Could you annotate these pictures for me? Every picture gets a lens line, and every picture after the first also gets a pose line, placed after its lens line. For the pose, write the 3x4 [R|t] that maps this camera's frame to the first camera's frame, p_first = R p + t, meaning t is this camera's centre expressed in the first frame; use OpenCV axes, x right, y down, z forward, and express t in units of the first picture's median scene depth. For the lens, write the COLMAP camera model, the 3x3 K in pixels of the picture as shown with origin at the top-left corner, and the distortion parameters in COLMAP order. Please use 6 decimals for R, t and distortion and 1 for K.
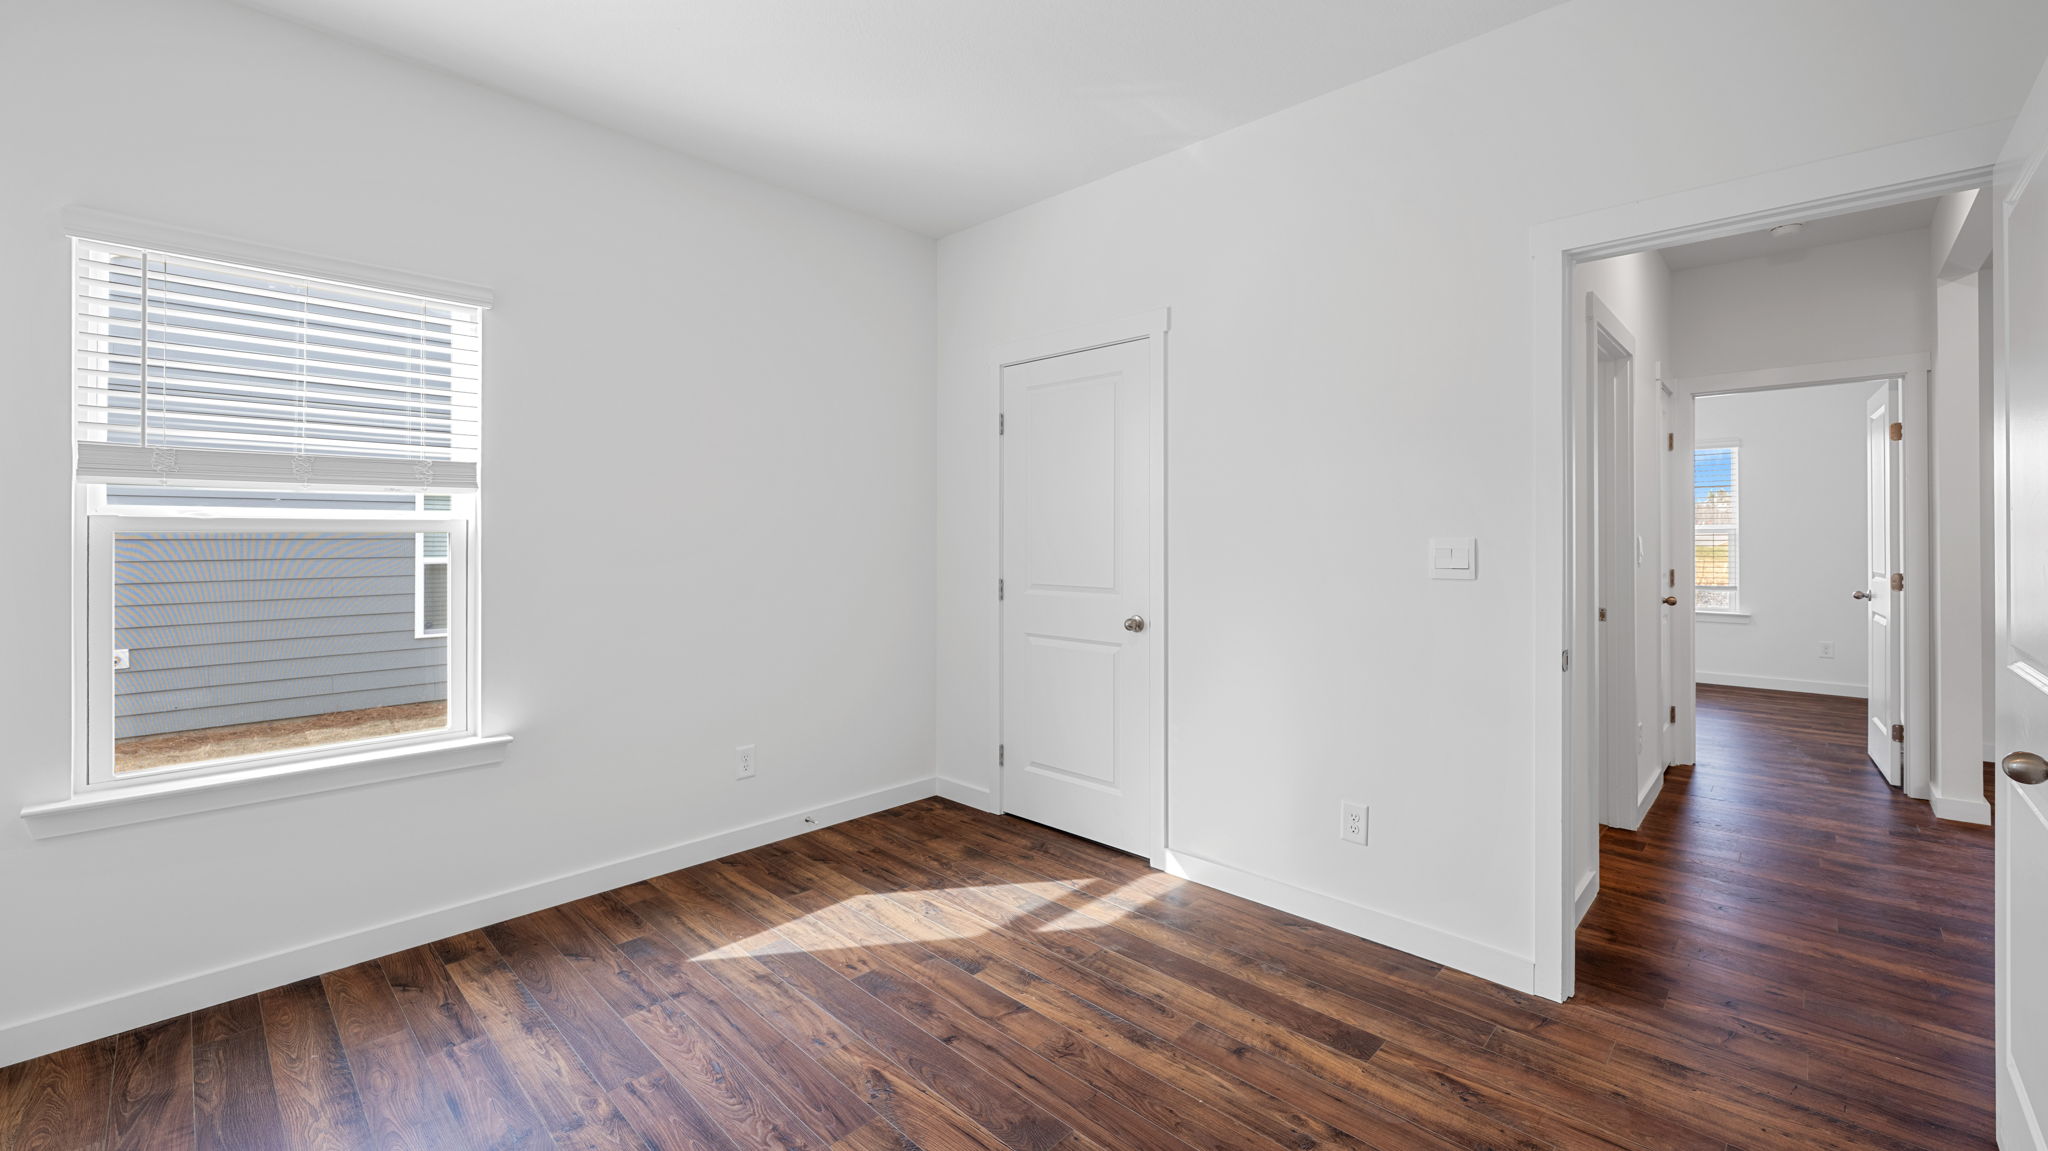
lens RADIAL K [[825.8, 0, 1019.4], [0, 825.8, 572.1], [0, 0, 1]] dist [0.006600, -0.000330]
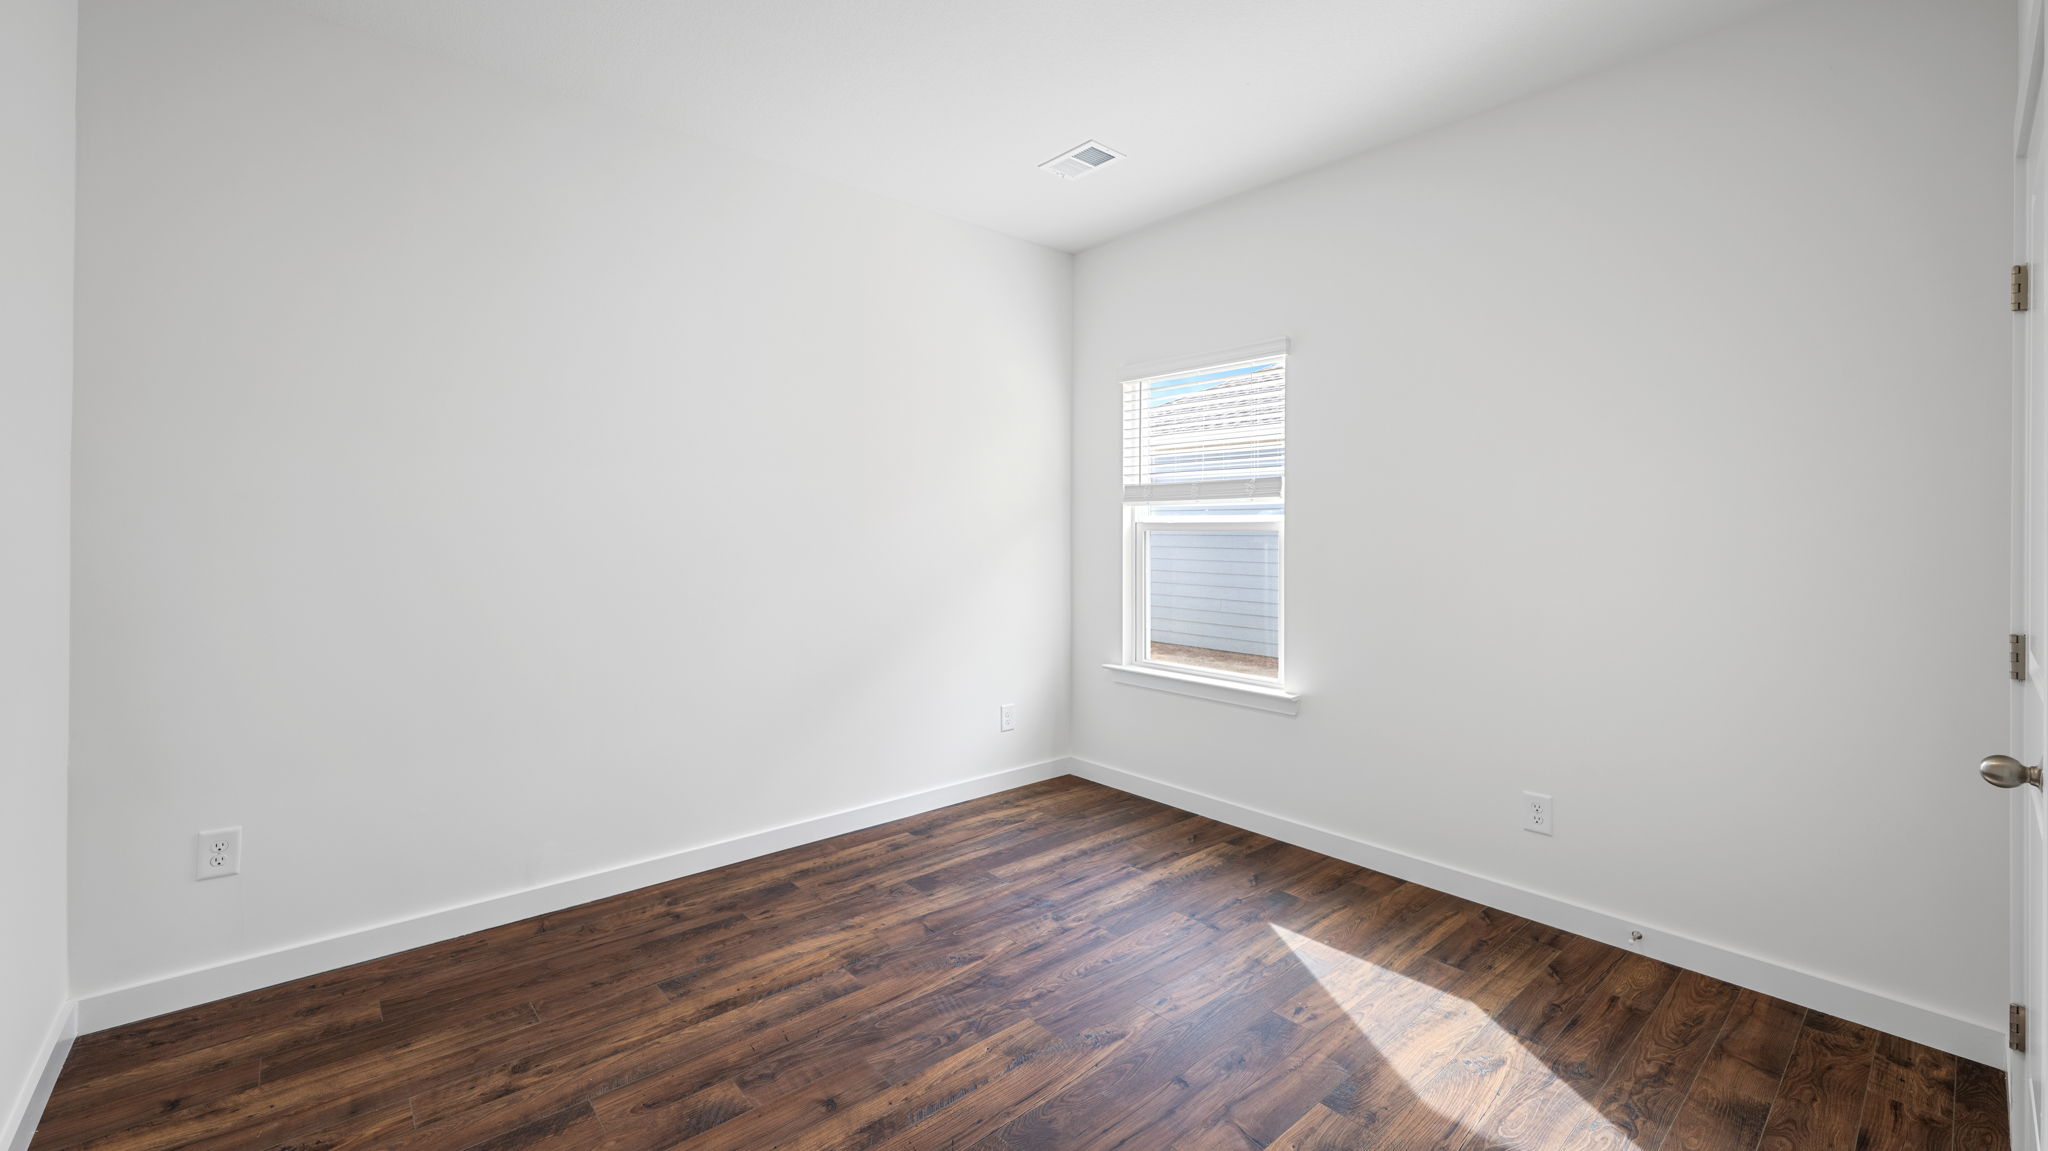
lens RADIAL K [[825.8, 0, 1010.4], [0, 825.8, 563.3], [0, 0, 1]] dist [0.006600, -0.000330]
pose [[-0.075799, 0.036196, -0.996466, 0.667873], [-0.052303, 0.997821, 0.040224, -0.027823], [0.995750, 0.055167, -0.073741, 0.689600]]
